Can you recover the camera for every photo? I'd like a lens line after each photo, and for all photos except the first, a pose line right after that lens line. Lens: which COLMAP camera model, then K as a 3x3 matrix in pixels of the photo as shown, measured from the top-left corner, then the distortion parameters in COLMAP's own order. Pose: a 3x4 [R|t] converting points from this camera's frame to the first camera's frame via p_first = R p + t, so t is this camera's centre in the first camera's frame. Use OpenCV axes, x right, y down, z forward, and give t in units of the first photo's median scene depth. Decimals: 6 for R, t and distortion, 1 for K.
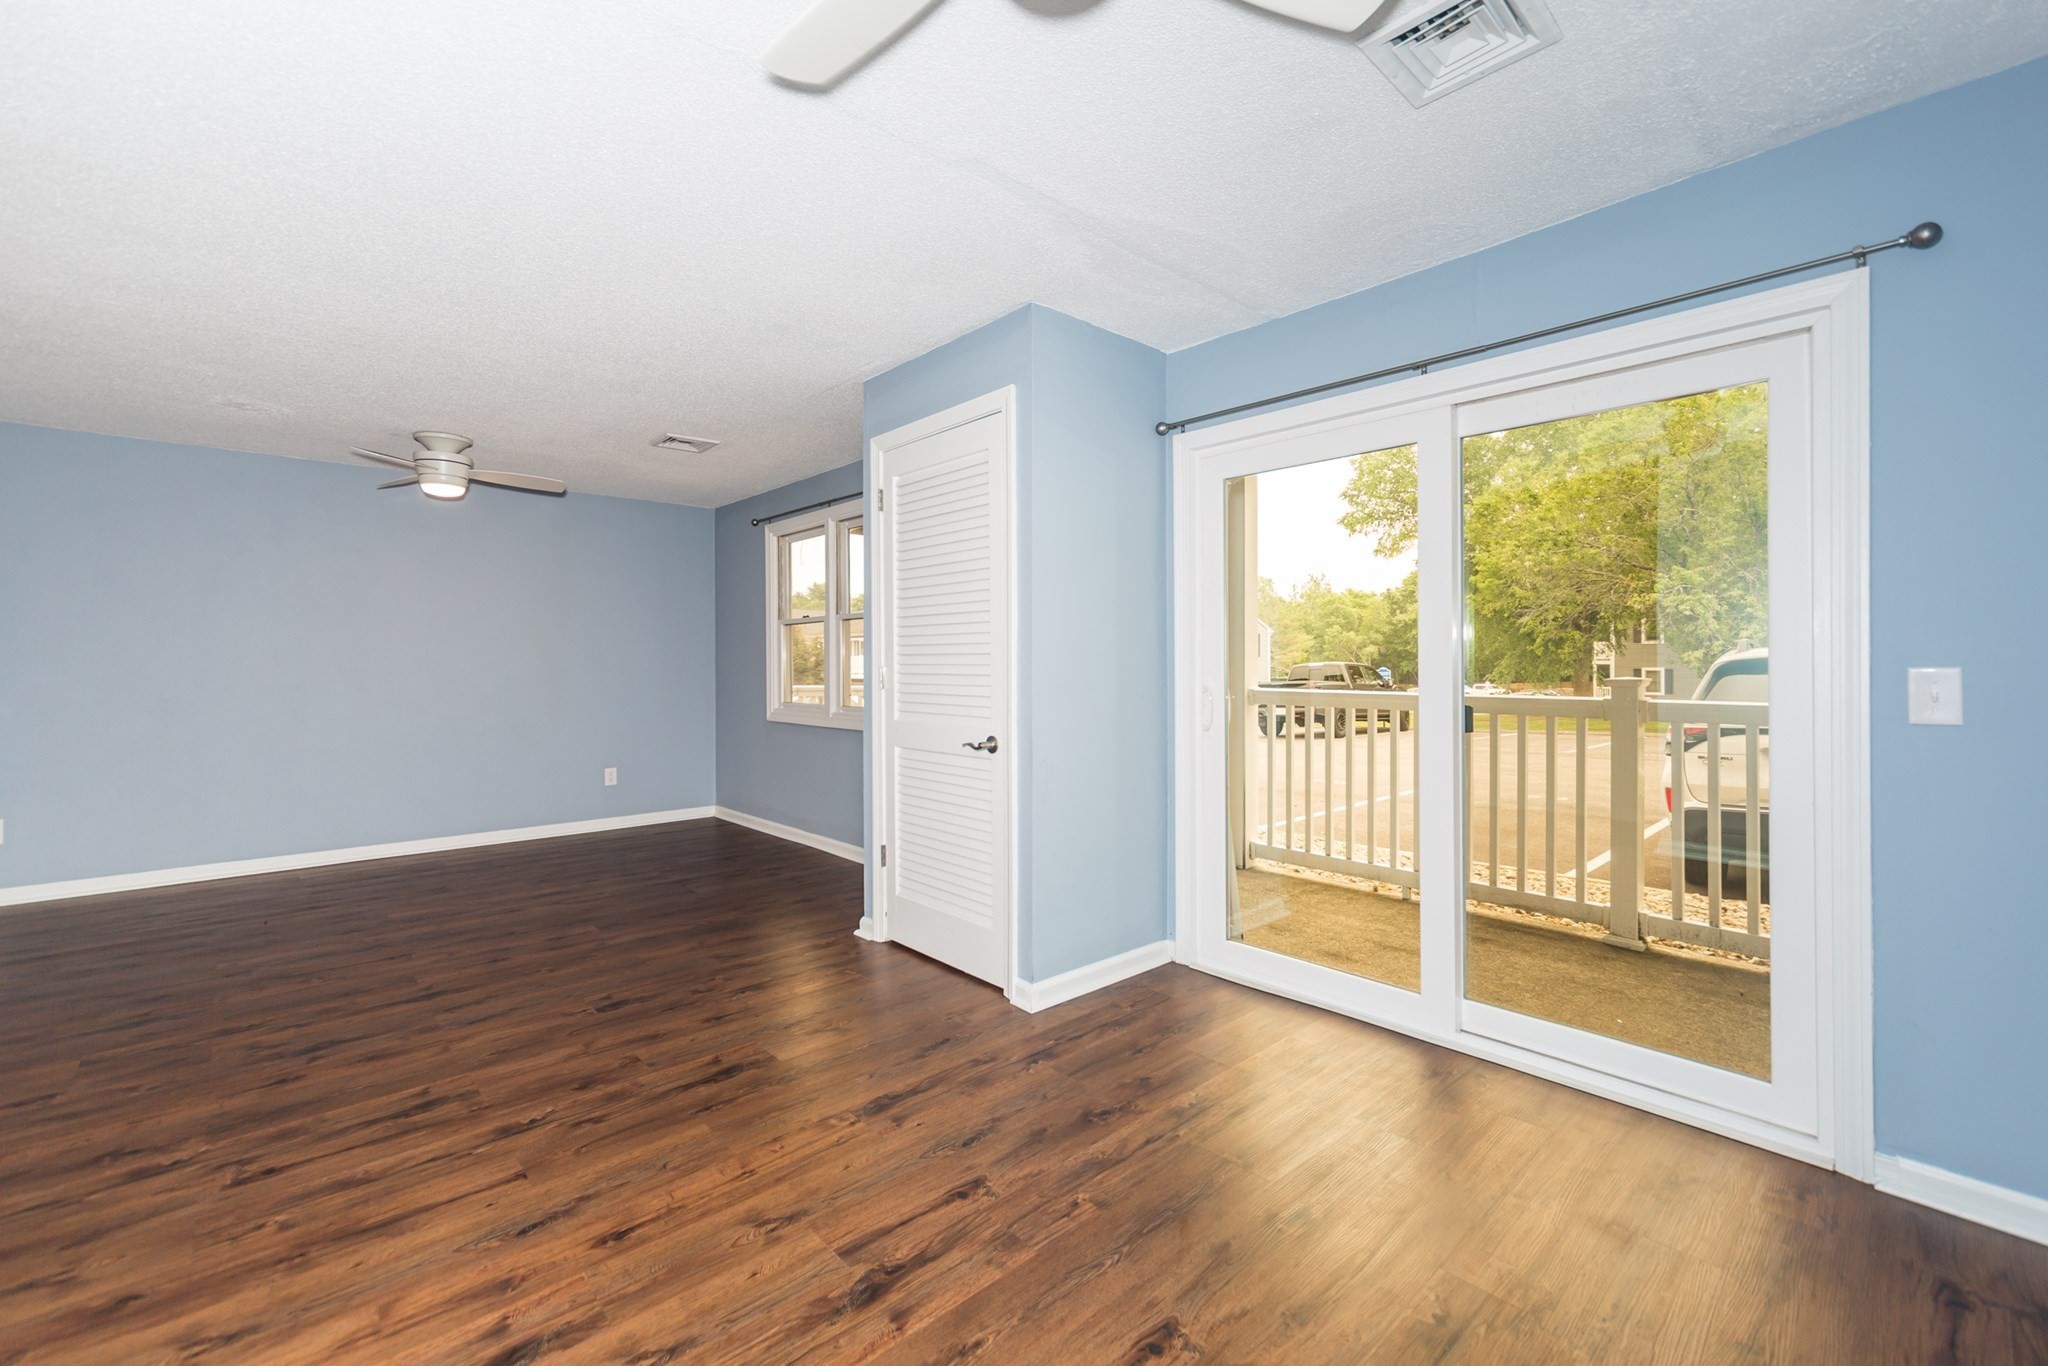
lens RADIAL K [[854.6, 0, 1000.2], [0, 854.6, 658.9], [0, 0, 1]] dist [-0.001513, -0.001066]
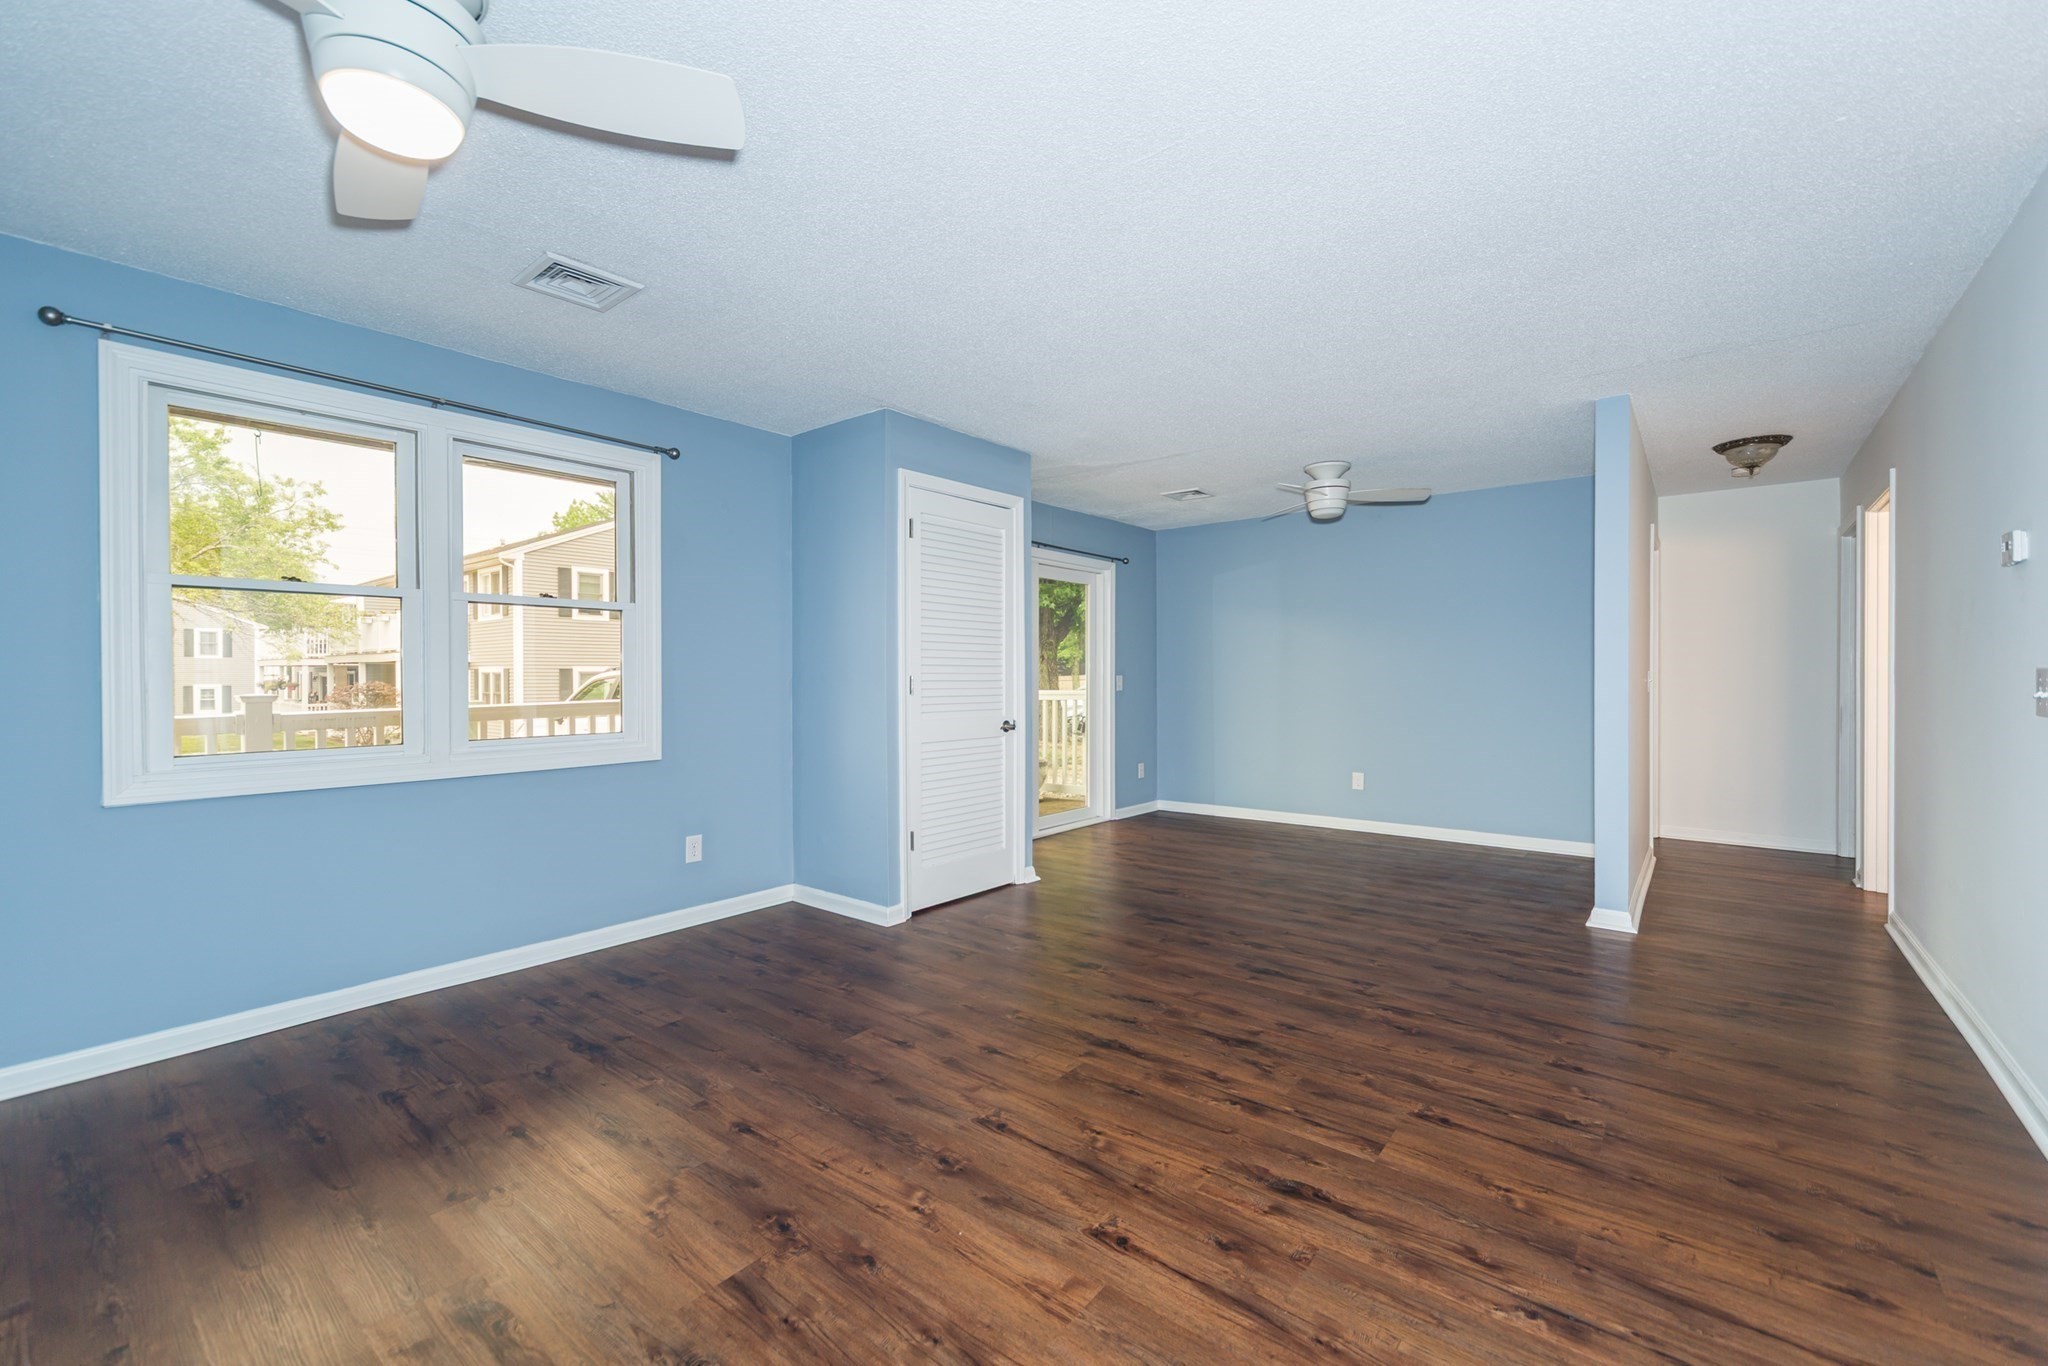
lens RADIAL K [[850.5, 0, 1046.7], [0, 850.5, 682.0], [0, 0, 1]] dist [0.000751, -0.000682]
pose [[-0.189192, -0.003311, 0.981934, -1.736325], [-0.002124, 0.999993, 0.002963, 0.018742], [-0.981938, -0.001525, -0.189198, 1.401661]]
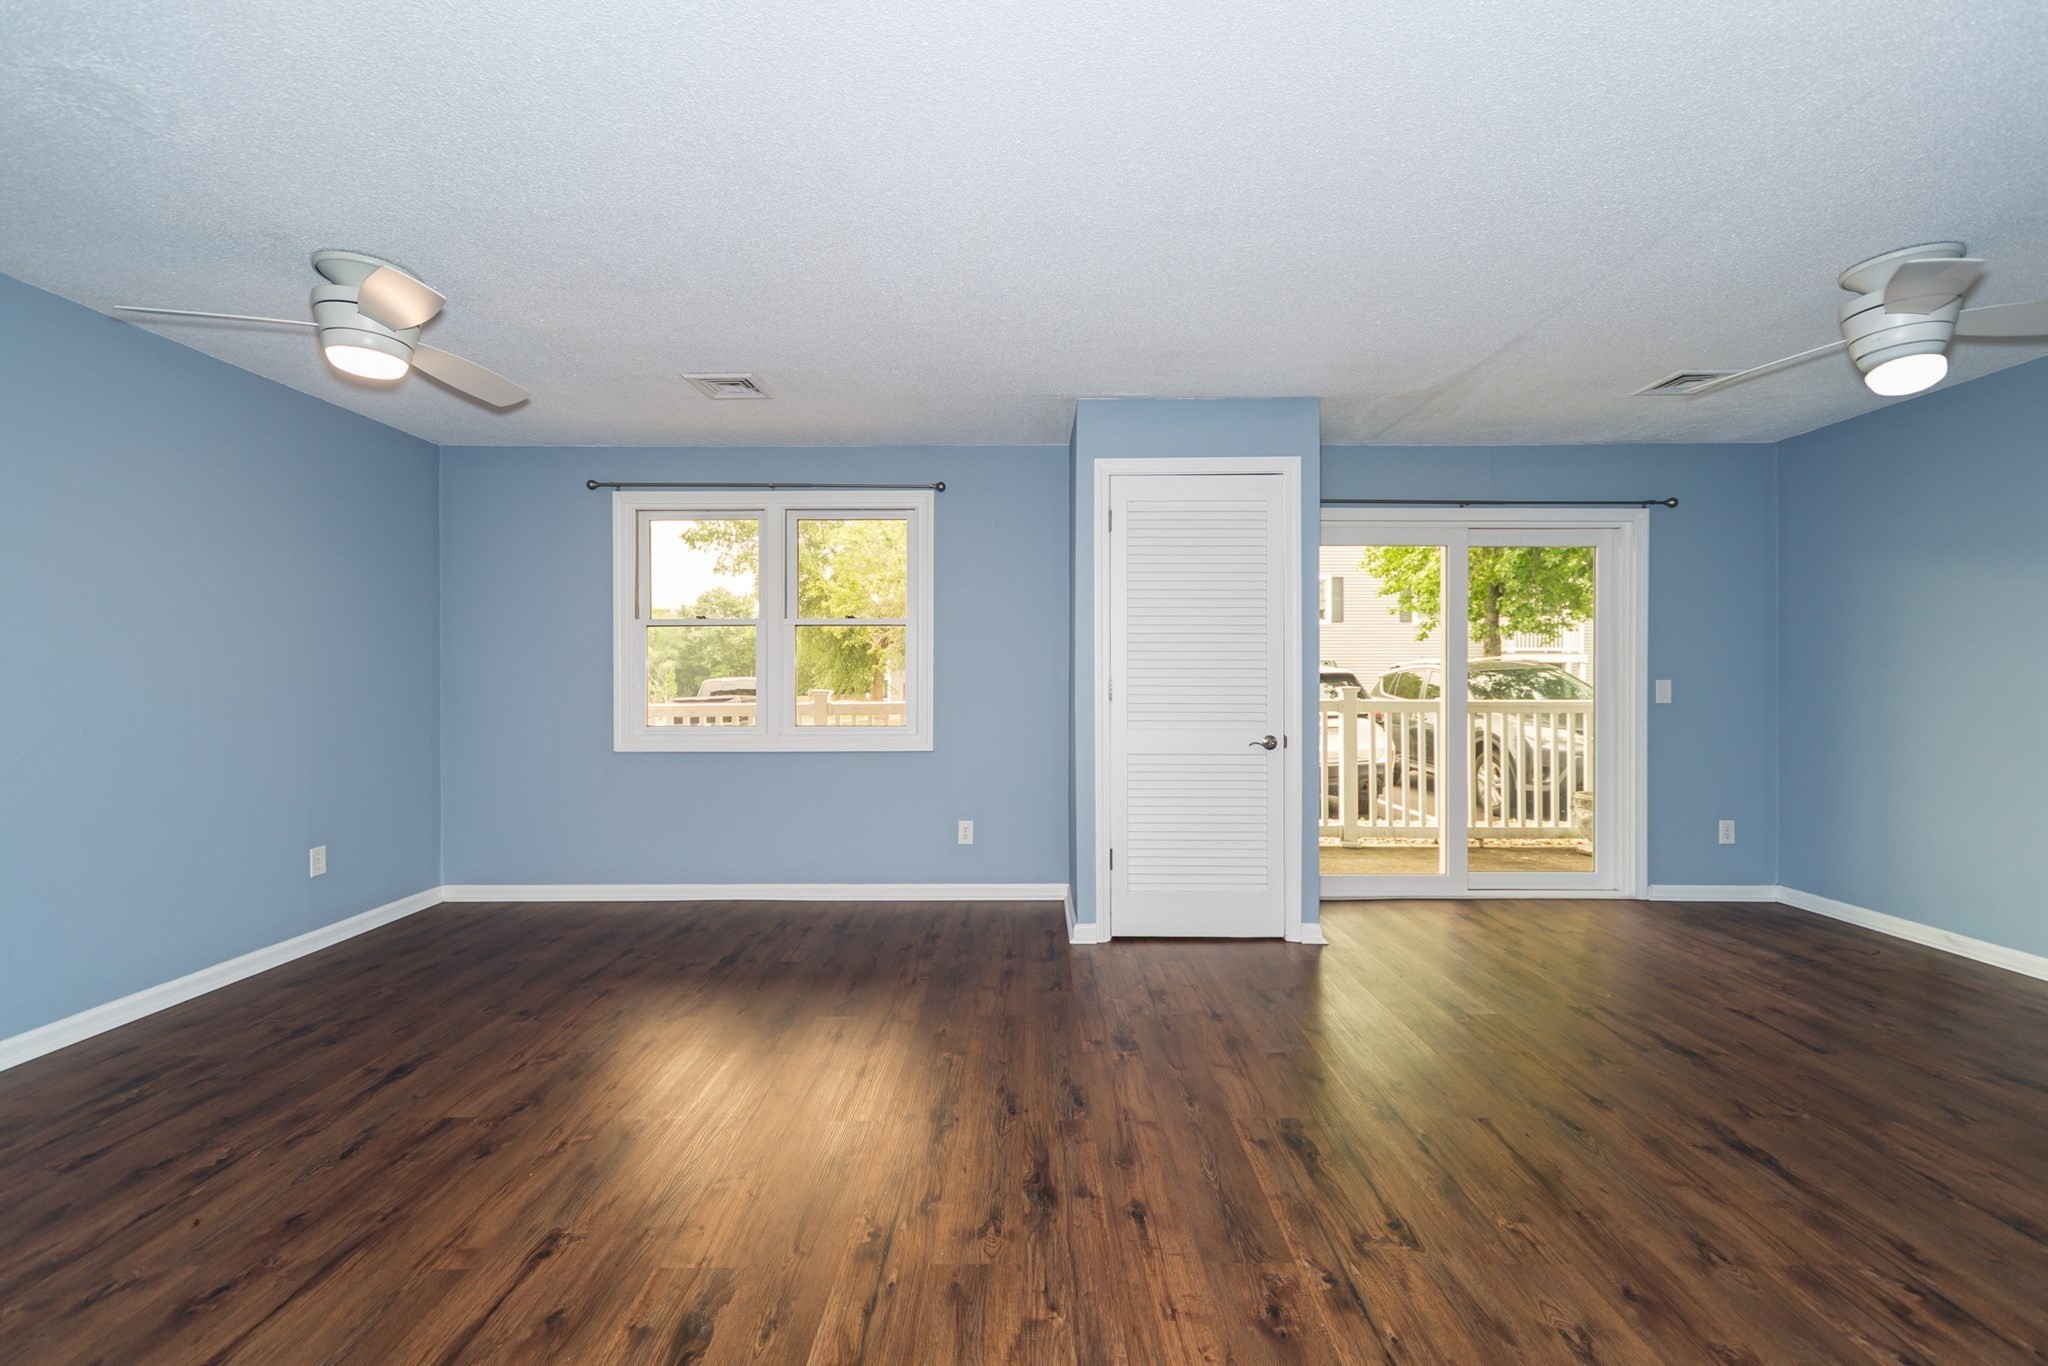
lens RADIAL K [[863.0, 0, 1022.2], [0, 863.0, 675.8], [0, 0, 1]] dist [0.003023, -0.000213]
pose [[0.664428, 0.005324, 0.747333, -1.356990], [-0.006558, 0.999978, -0.001293, 0.008362], [-0.747323, -0.004042, 0.664448, 0.507299]]
